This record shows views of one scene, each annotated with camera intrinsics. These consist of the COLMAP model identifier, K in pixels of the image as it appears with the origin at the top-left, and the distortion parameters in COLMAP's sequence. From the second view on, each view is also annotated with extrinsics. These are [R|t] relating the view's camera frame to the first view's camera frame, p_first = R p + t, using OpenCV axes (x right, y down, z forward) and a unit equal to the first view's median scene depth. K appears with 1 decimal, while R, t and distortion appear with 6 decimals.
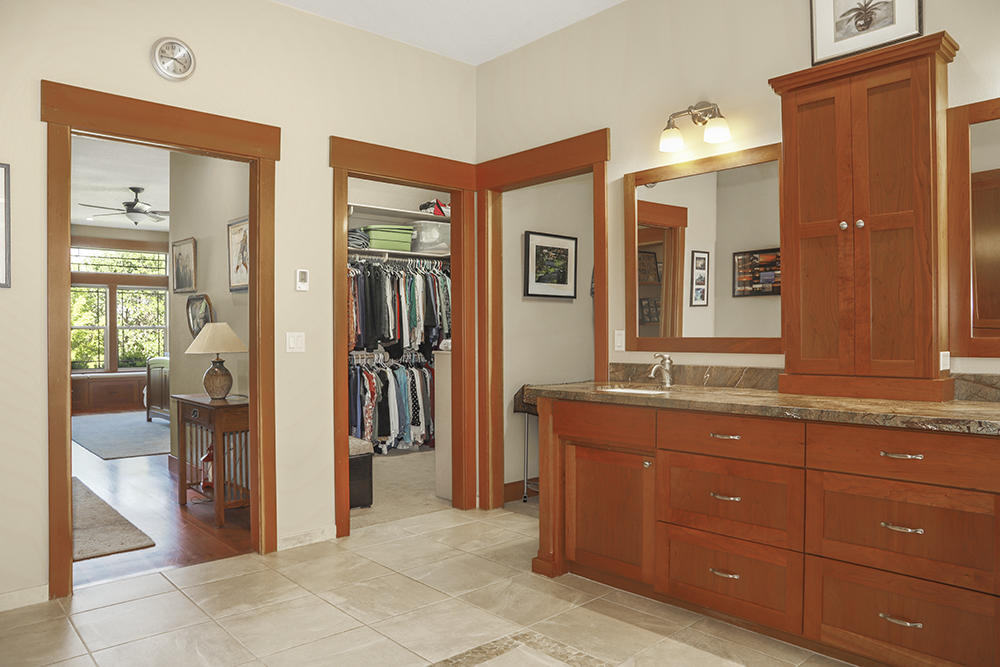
lens RADIAL K [[696.0, 0, 503.3], [0, 696.0, 334.0], [0, 0, 1]] dist [-0.116459, 0.081565]
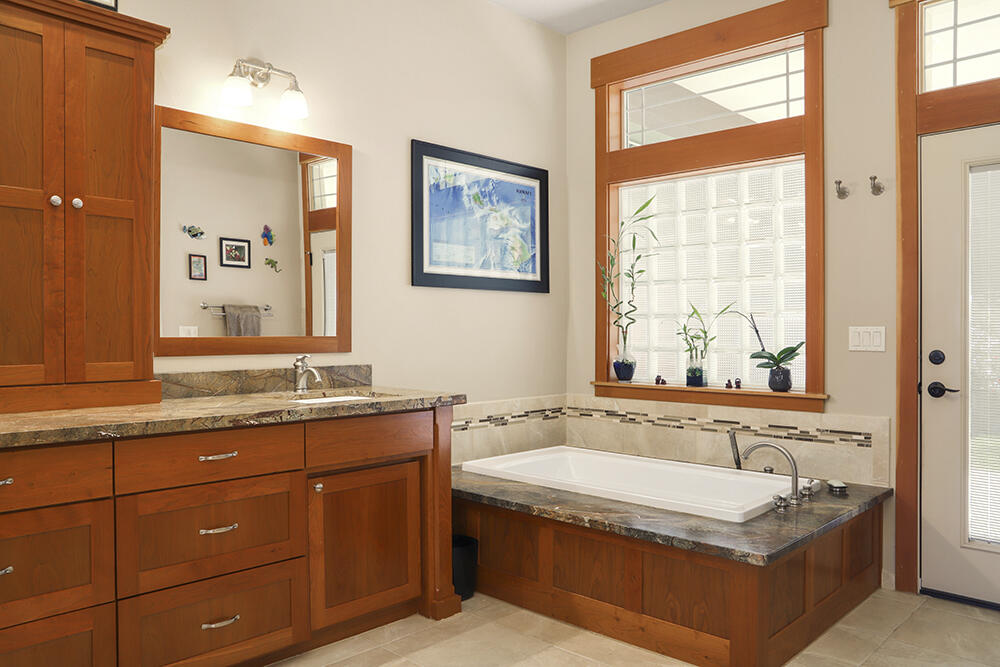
lens RADIAL K [[759.7, 0, 479.9], [0, 759.7, 336.9], [0, 0, 1]] dist [-0.092160, 0.072184]
pose [[-0.058910, -0.000686, 0.998263, -0.430554], [-0.000774, 0.999999, 0.000642, 0.003592], [-0.998263, -0.000735, -0.058911, 0.555742]]
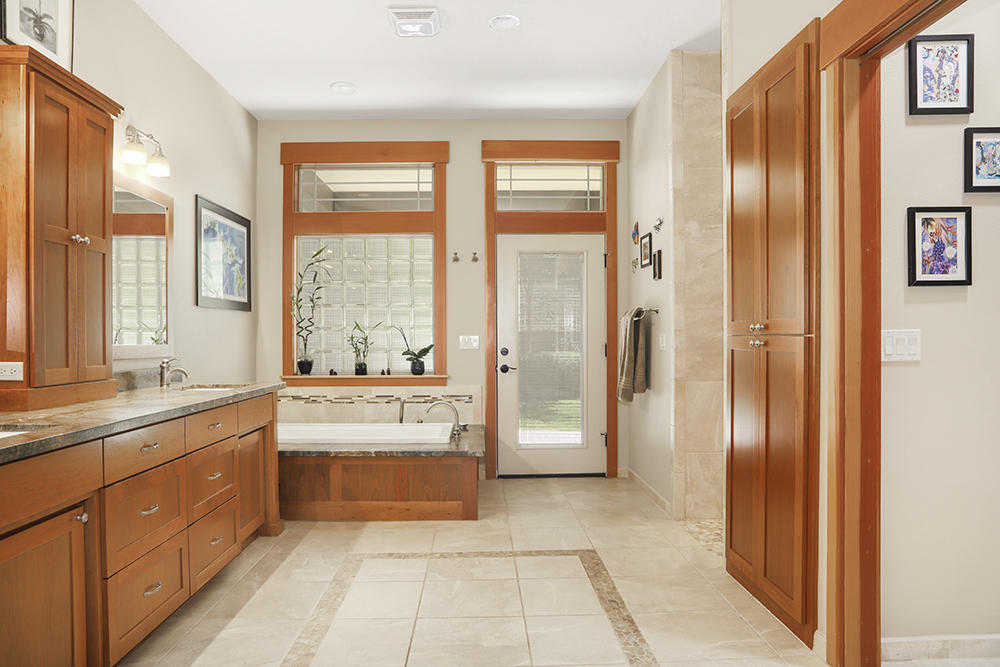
lens RADIAL K [[696.0, 0, 503.3], [0, 696.0, 346.2], [0, 0, 1]] dist [-0.116459, 0.081565]
pose [[-0.756130, 0.004777, 0.654404, -0.676469], [0.012287, 0.999901, 0.006898, 0.005863], [-0.654306, 0.013257, -0.756113, 1.384598]]
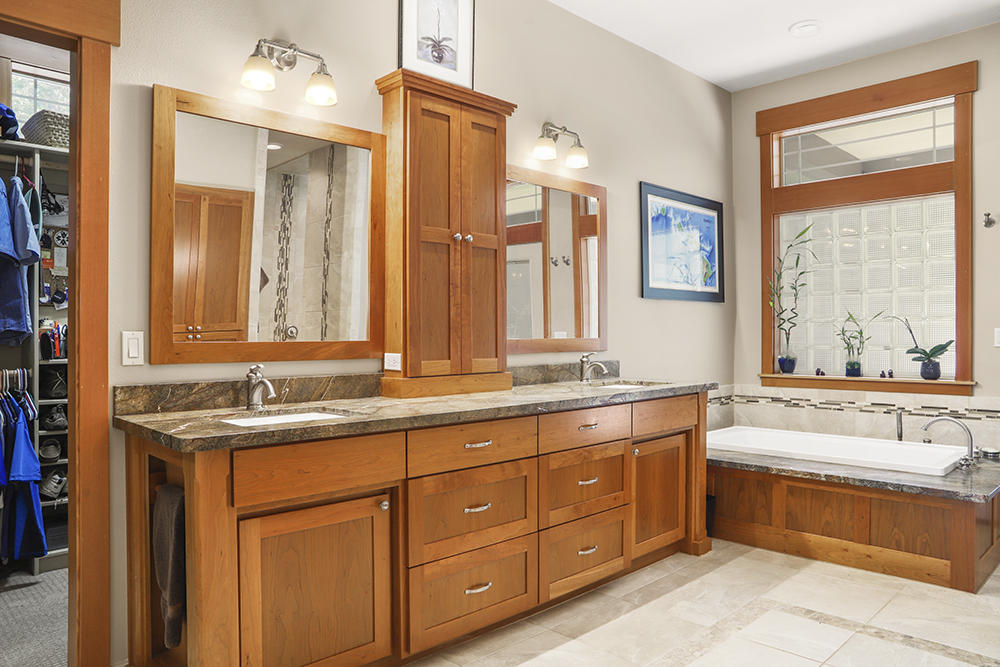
lens RADIAL K [[696.0, 0, 493.0], [0, 696.0, 342.8], [0, 0, 1]] dist [-0.116459, 0.081565]
pose [[-0.025151, -0.003037, 0.999679, -0.629025], [0.007215, 0.999969, 0.003219, 0.006923], [-0.999658, 0.007294, -0.025129, 0.996682]]
